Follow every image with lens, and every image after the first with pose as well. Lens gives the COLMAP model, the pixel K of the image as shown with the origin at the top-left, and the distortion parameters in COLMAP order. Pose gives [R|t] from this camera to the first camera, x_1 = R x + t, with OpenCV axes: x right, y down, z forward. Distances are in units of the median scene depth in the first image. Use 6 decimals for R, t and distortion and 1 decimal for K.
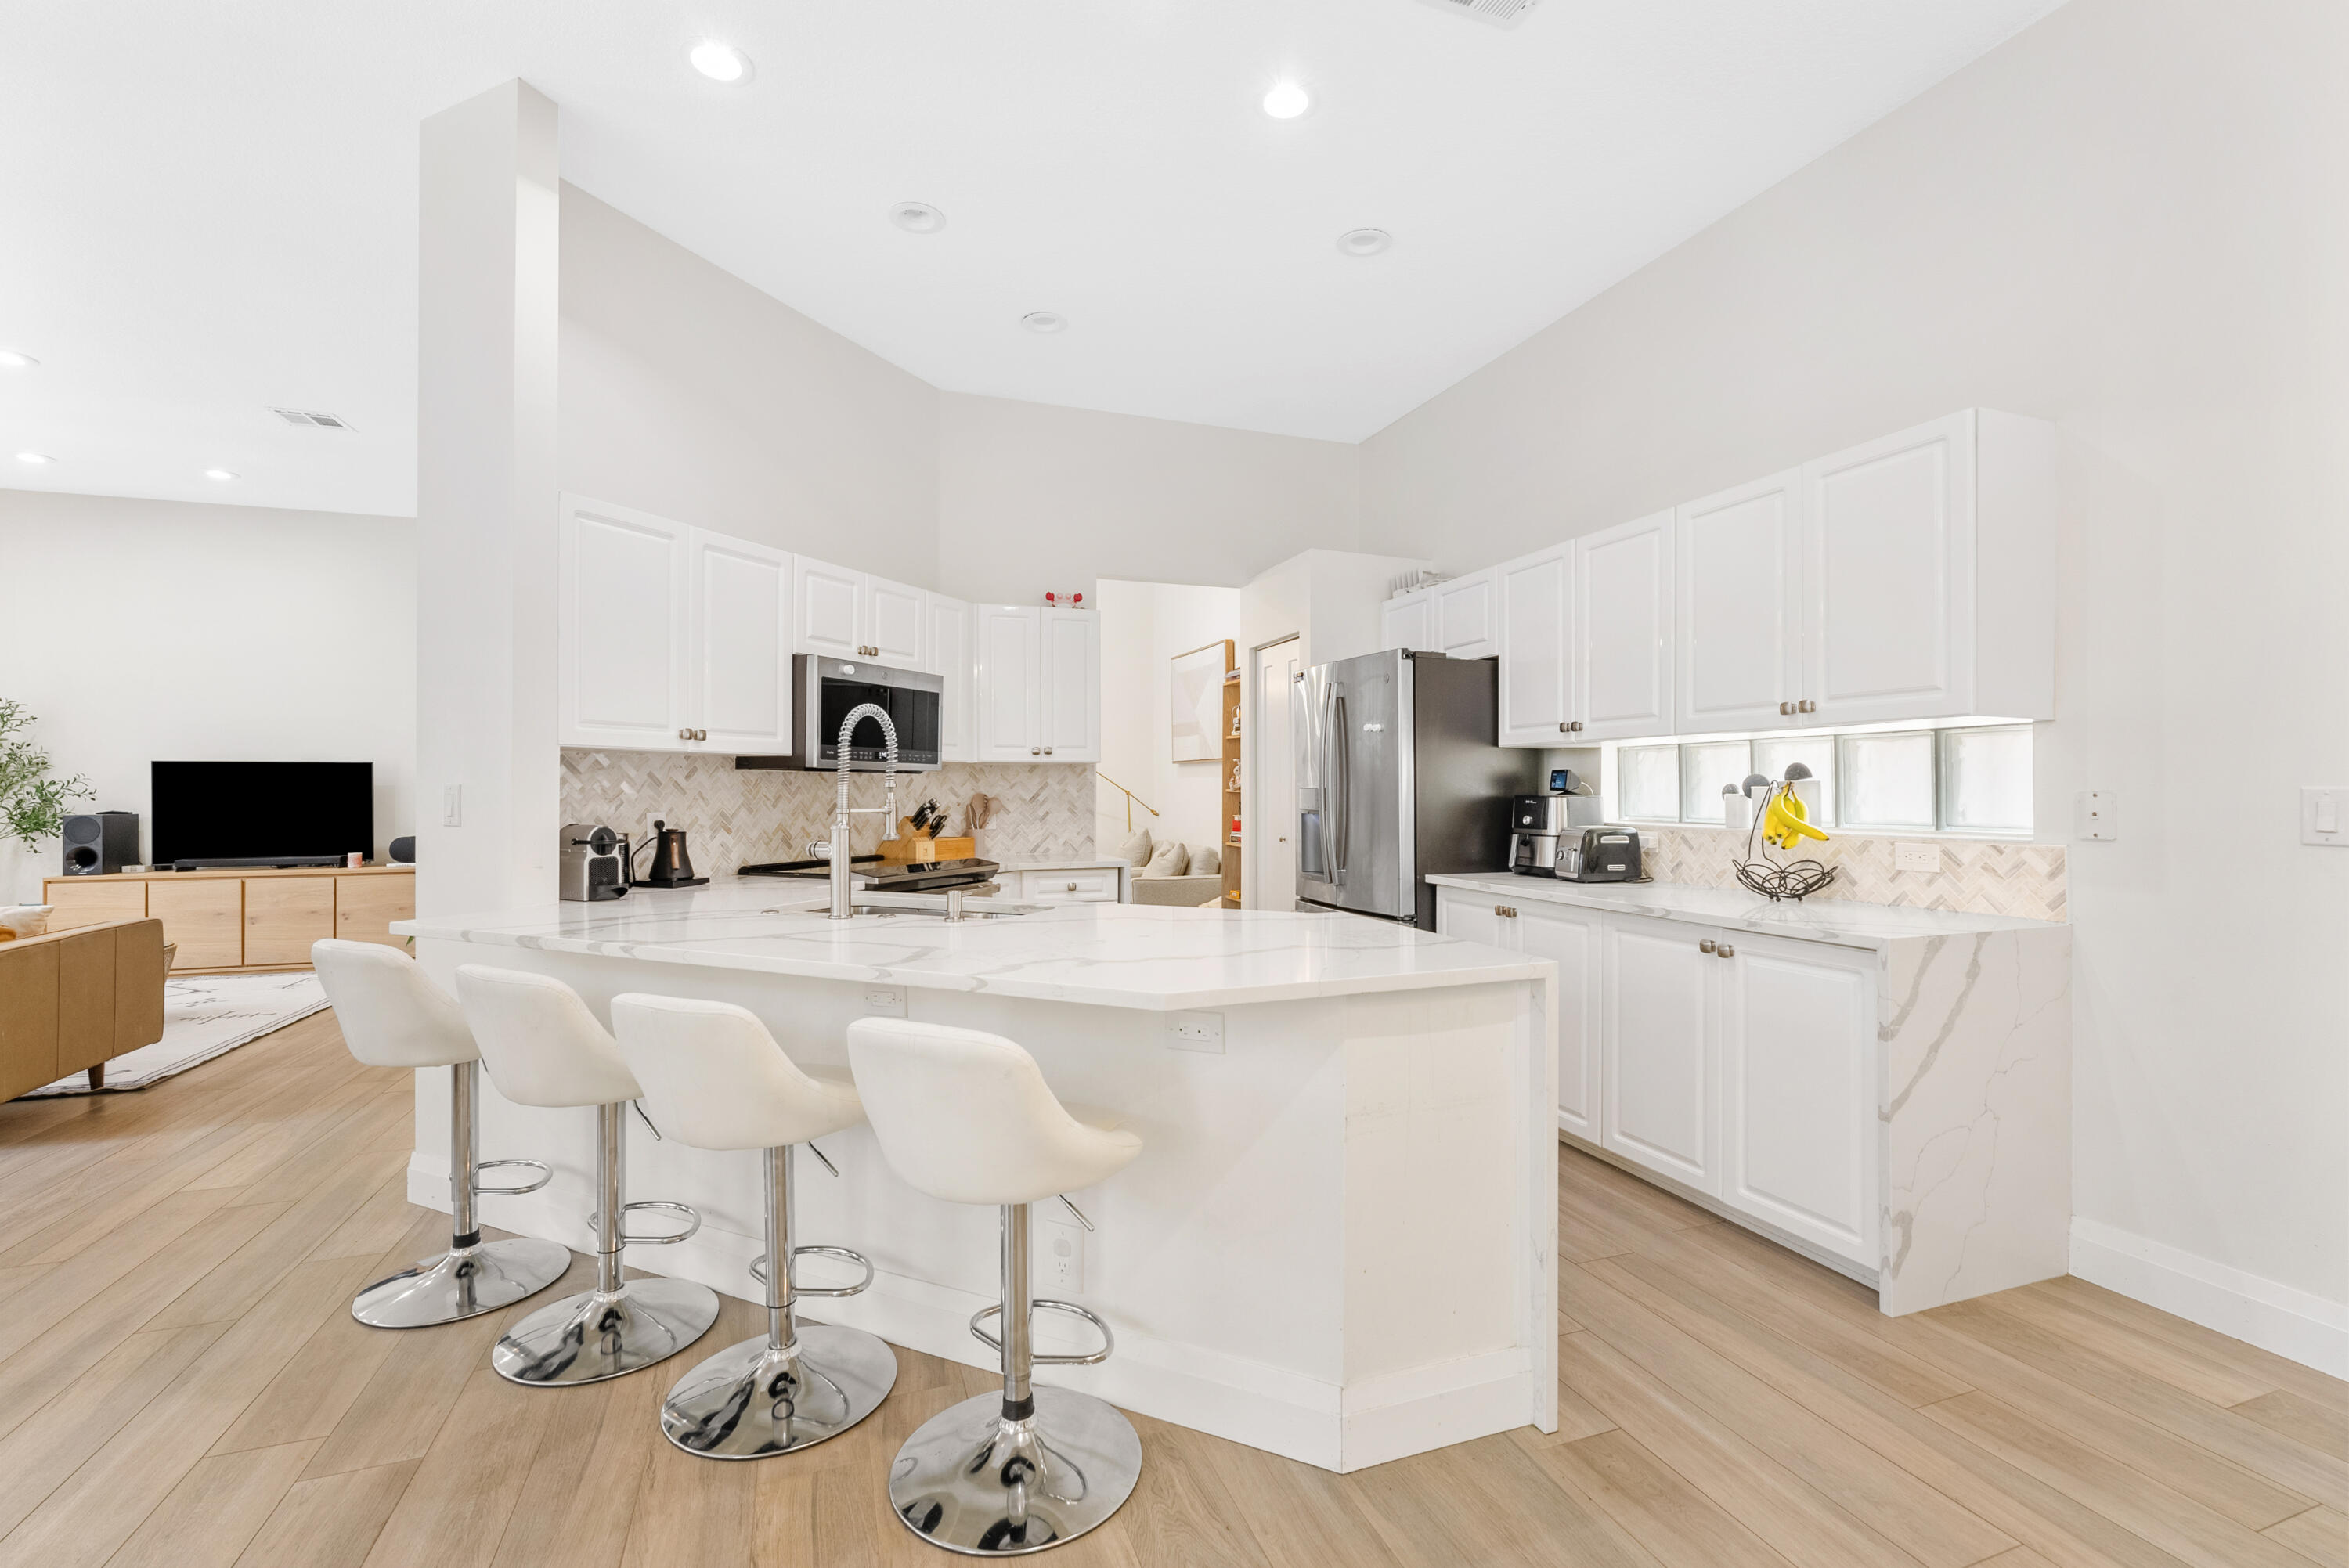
lens RADIAL K [[1024.6, 0, 1174.5], [0, 1024.6, 784.0], [0, 0, 1]] dist [0.001907, -0.000313]
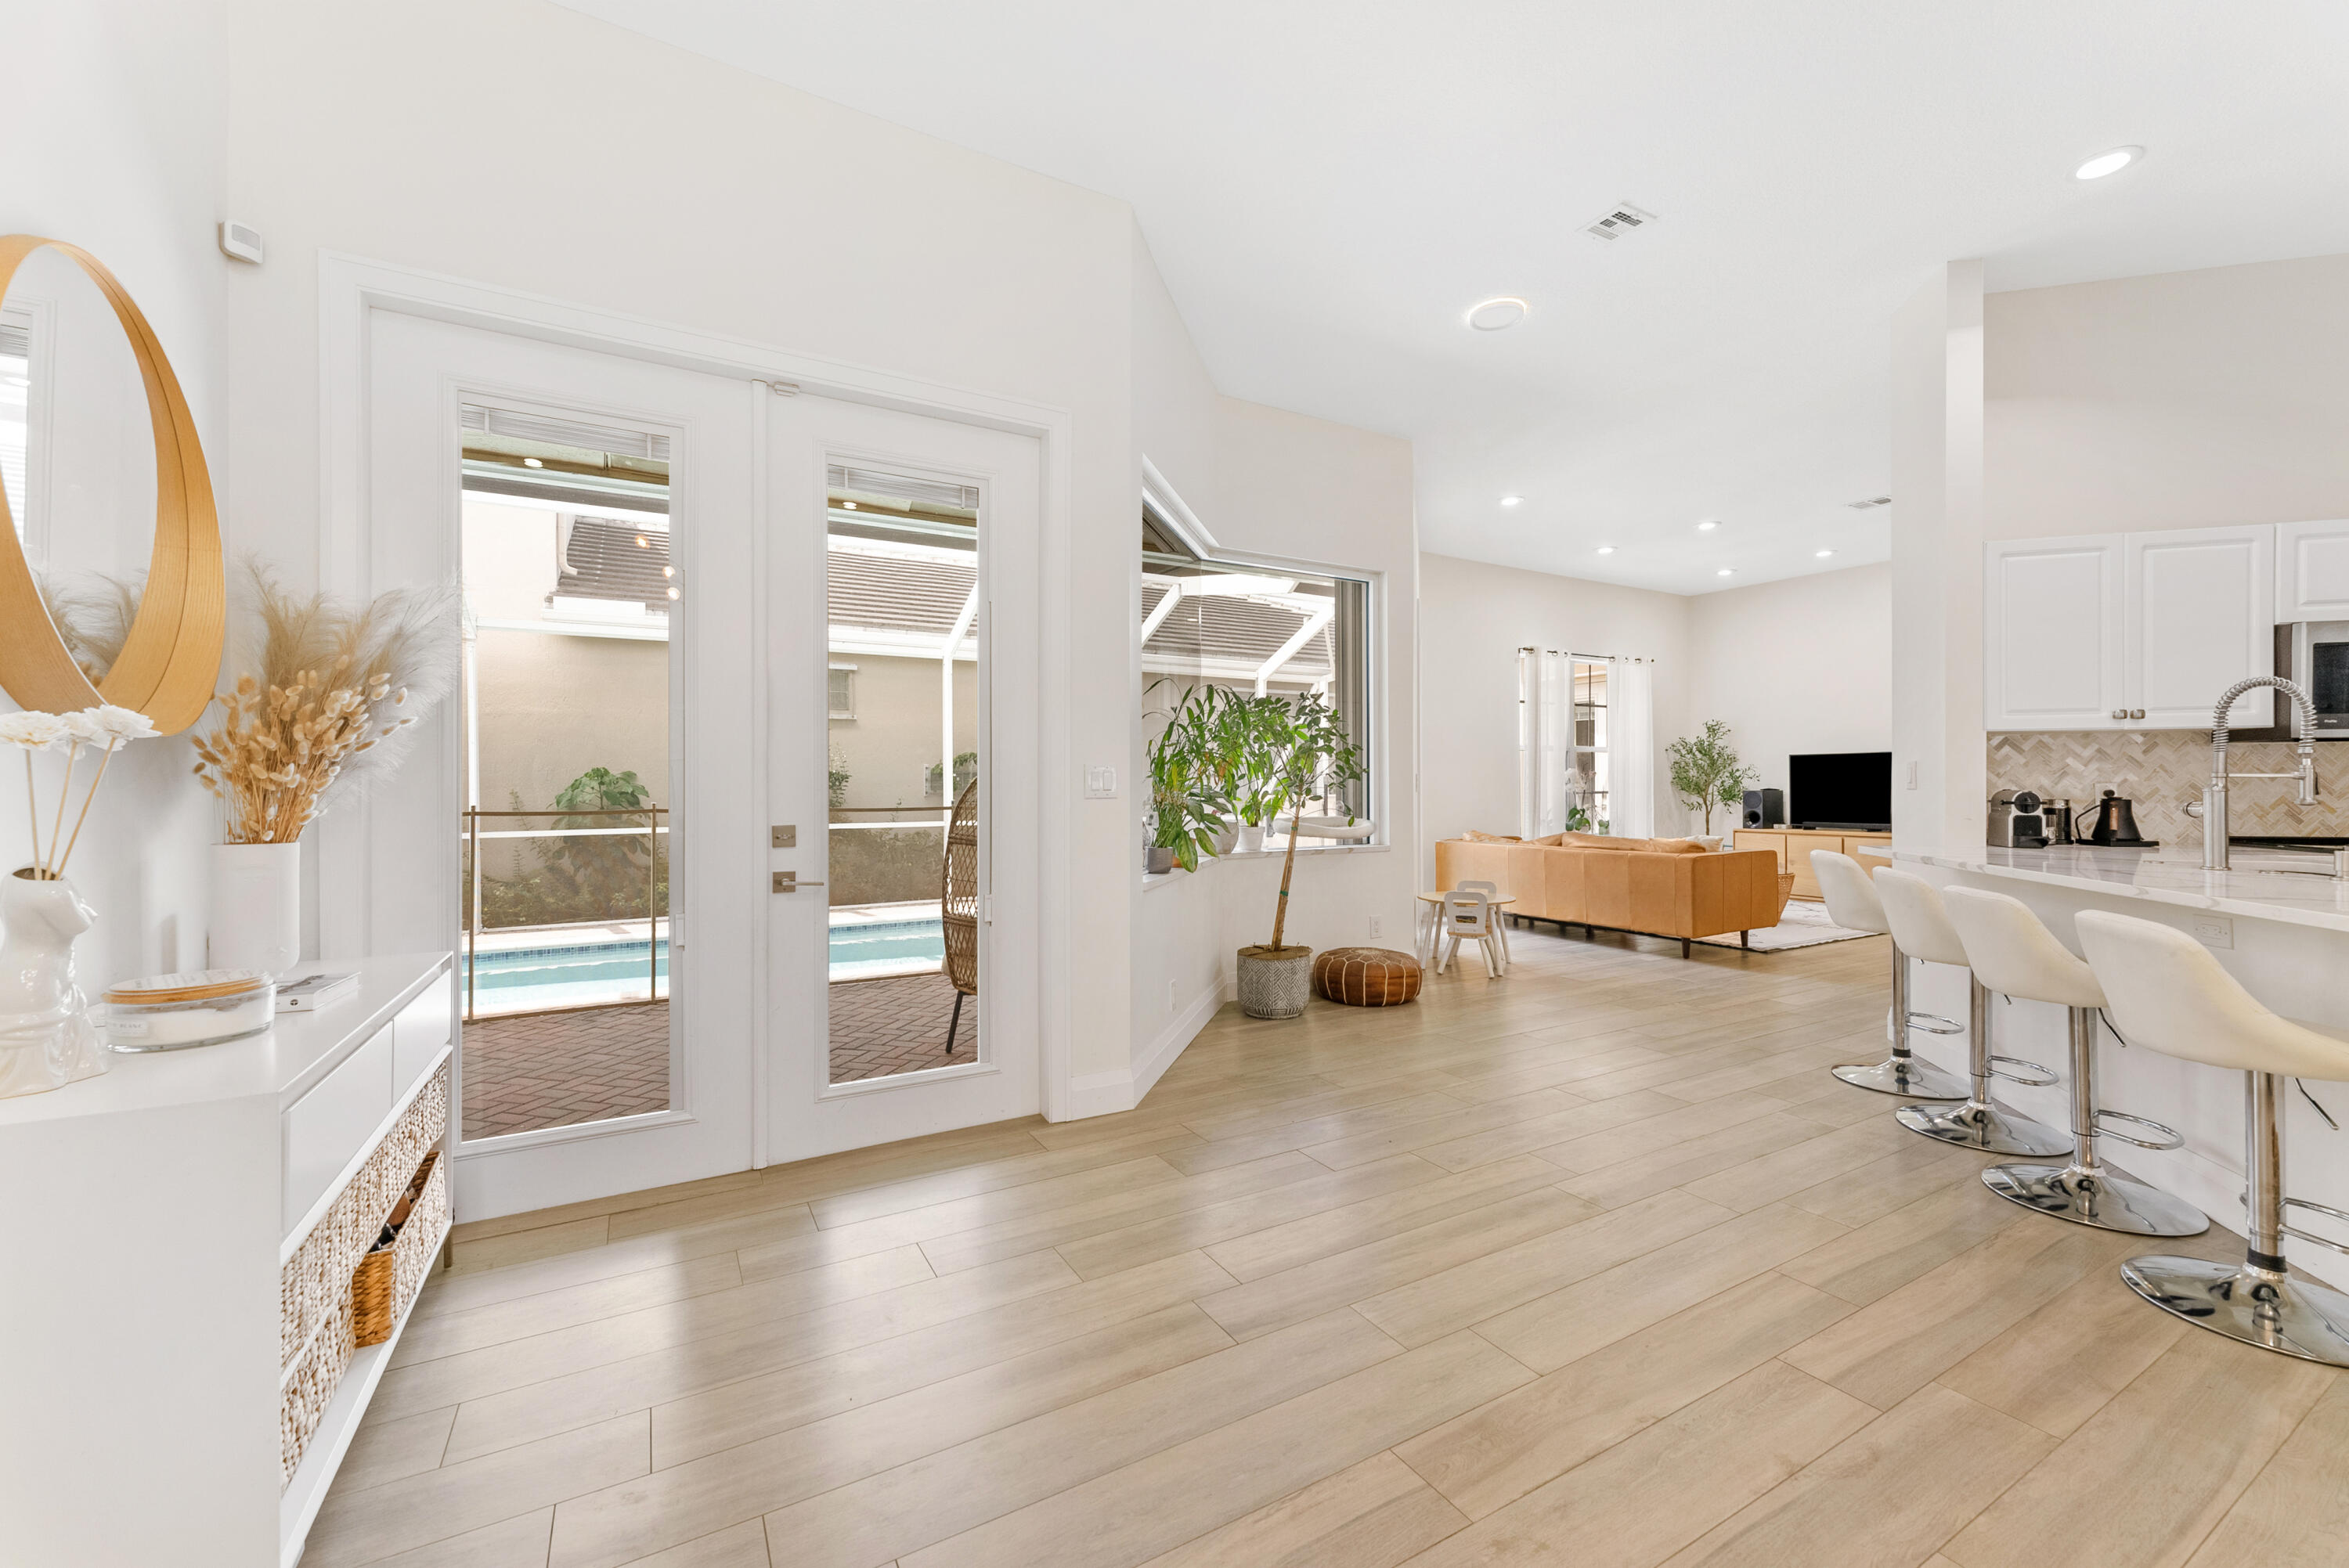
lens RADIAL K [[942.7, 0, 1174.5], [0, 942.7, 784.0], [0, 0, 1]] dist [0.000877, -0.000026]
pose [[0.178023, -0.000177, -0.984026, 0.369352], [0.009664, 0.999952, 0.001569, 0.017417], [0.983979, -0.009789, 0.178016, -0.237183]]
